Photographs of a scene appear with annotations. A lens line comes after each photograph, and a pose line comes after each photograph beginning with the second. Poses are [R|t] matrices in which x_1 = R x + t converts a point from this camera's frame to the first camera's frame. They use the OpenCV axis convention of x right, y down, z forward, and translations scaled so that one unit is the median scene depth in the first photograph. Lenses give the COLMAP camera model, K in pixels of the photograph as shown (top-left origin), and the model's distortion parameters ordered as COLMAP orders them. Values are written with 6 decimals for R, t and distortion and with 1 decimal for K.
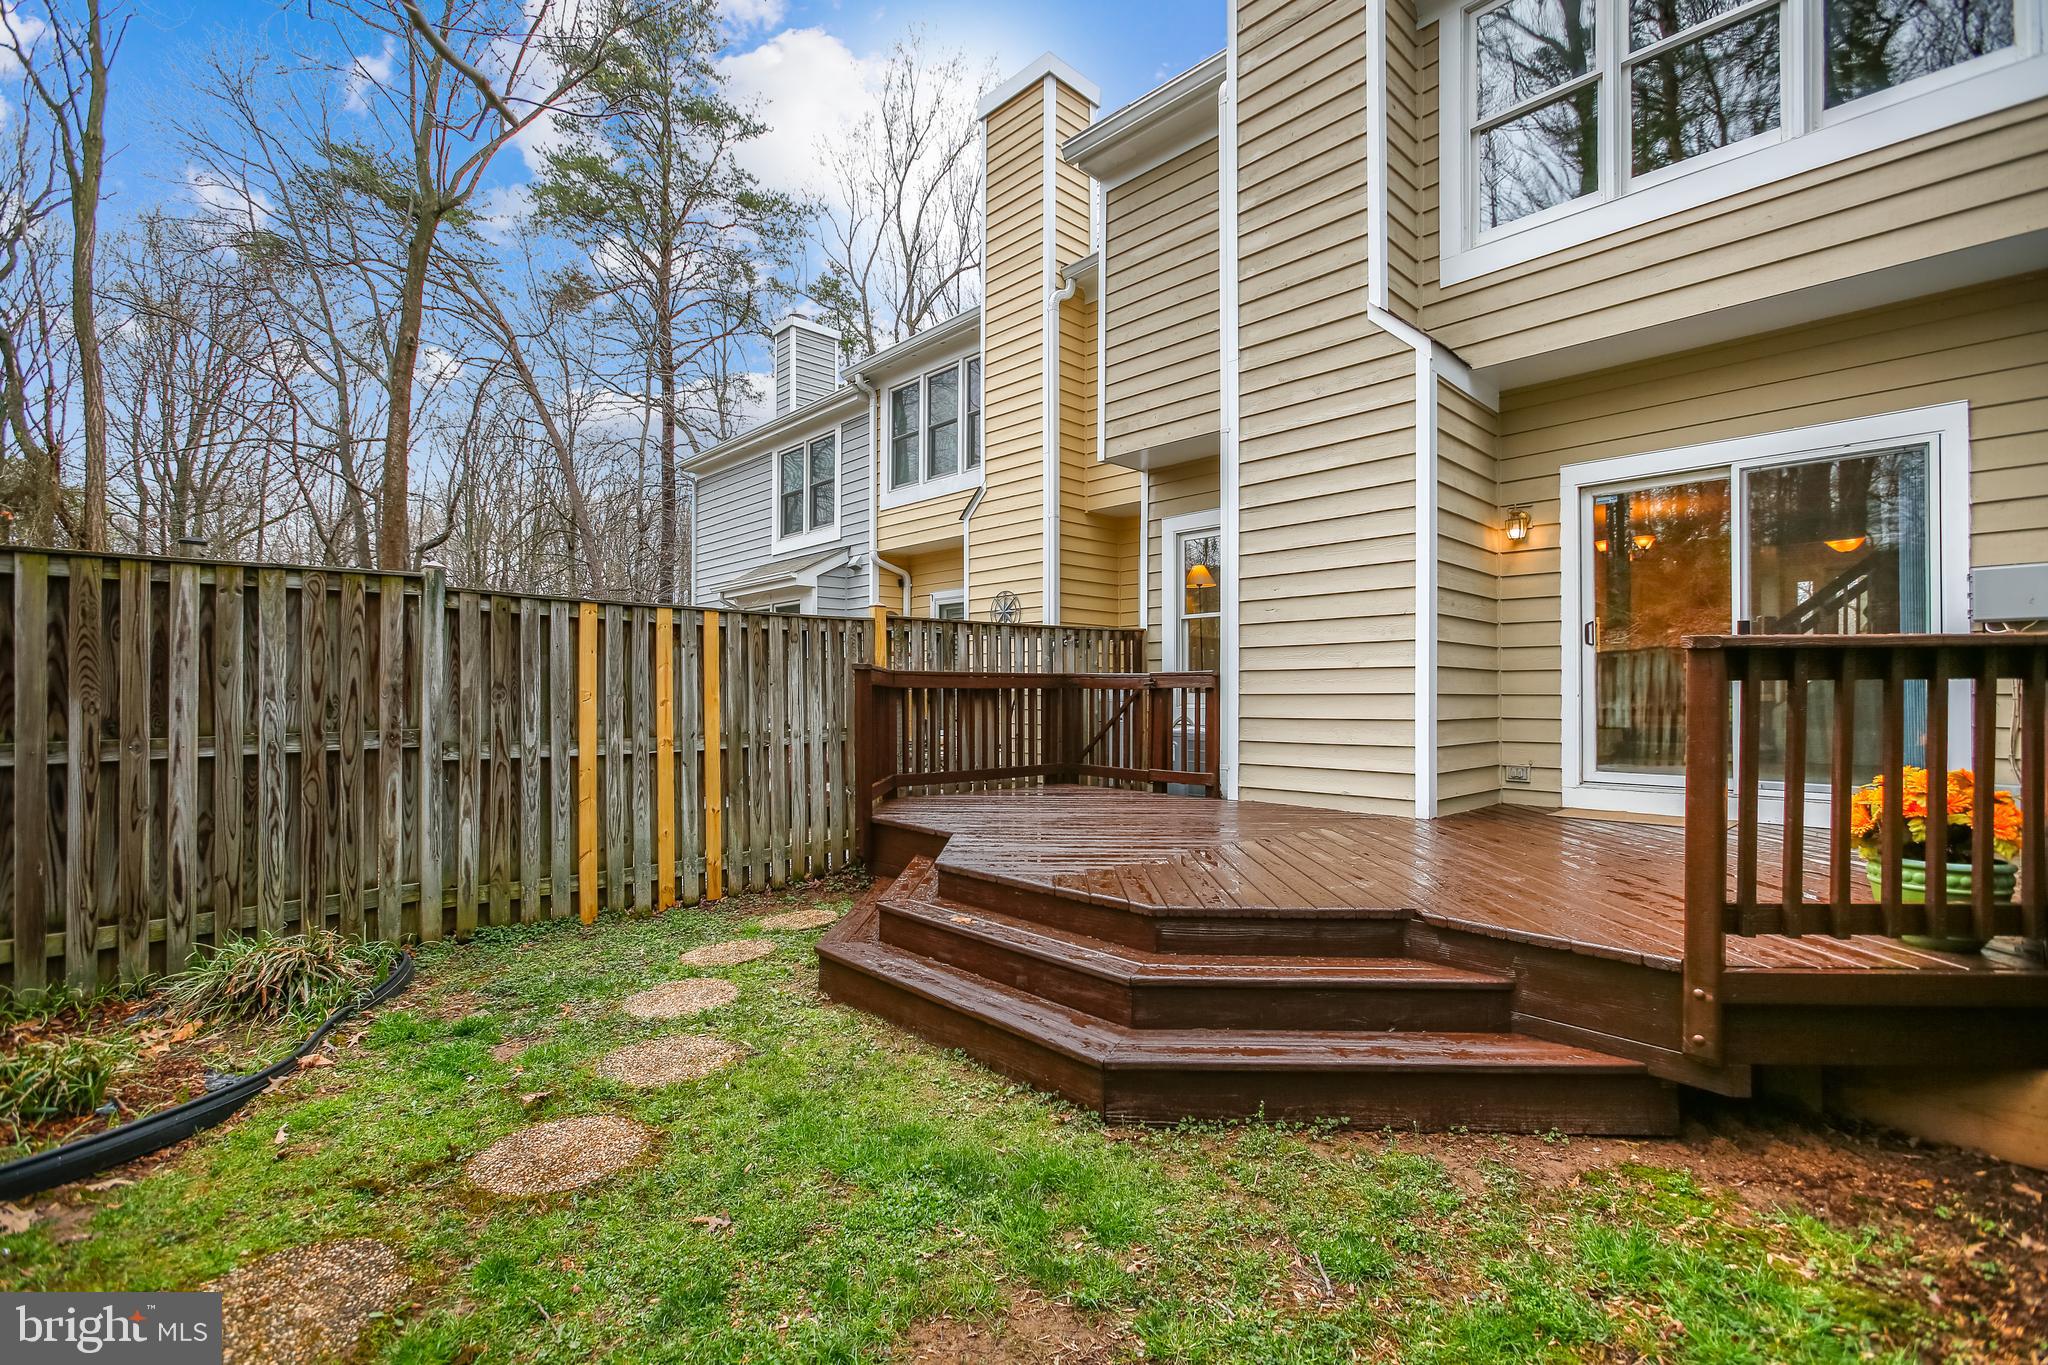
lens RADIAL K [[920.8, 0, 1054.9], [0, 920.8, 689.4], [0, 0, 1]] dist [0.001793, 0.000595]
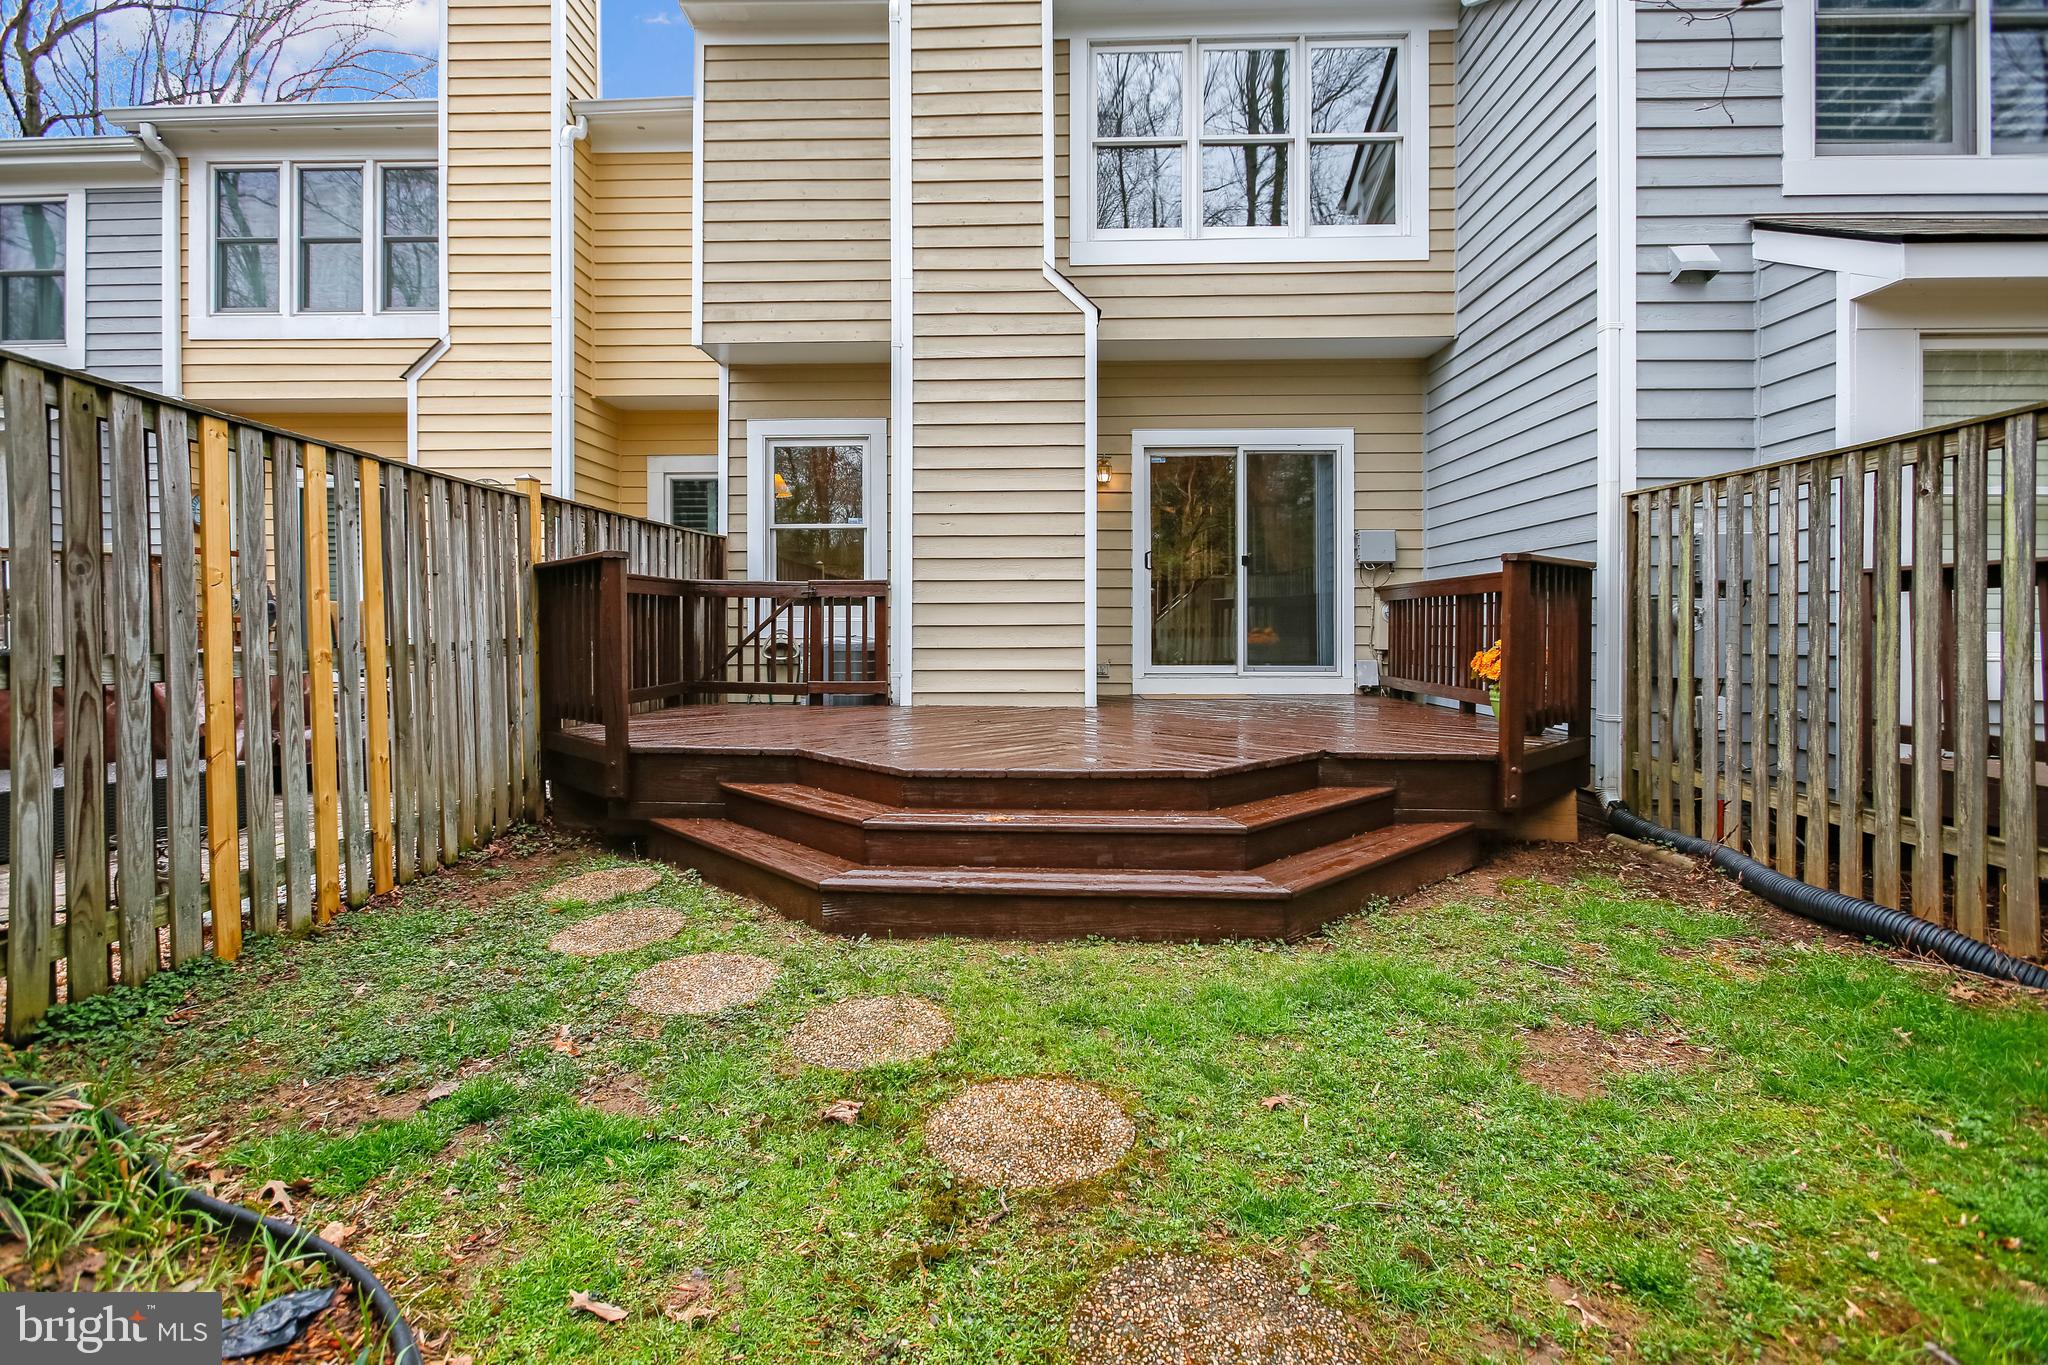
lens RADIAL K [[903.3, 0, 1037.6], [0, 903.3, 634.6], [0, 0, 1]] dist [0.000158, 0.001344]
pose [[0.718691, -0.008226, 0.695281, -0.442718], [-0.001590, 0.999908, 0.013474, 0.029055], [-0.695327, -0.010789, 0.718612, 0.184727]]
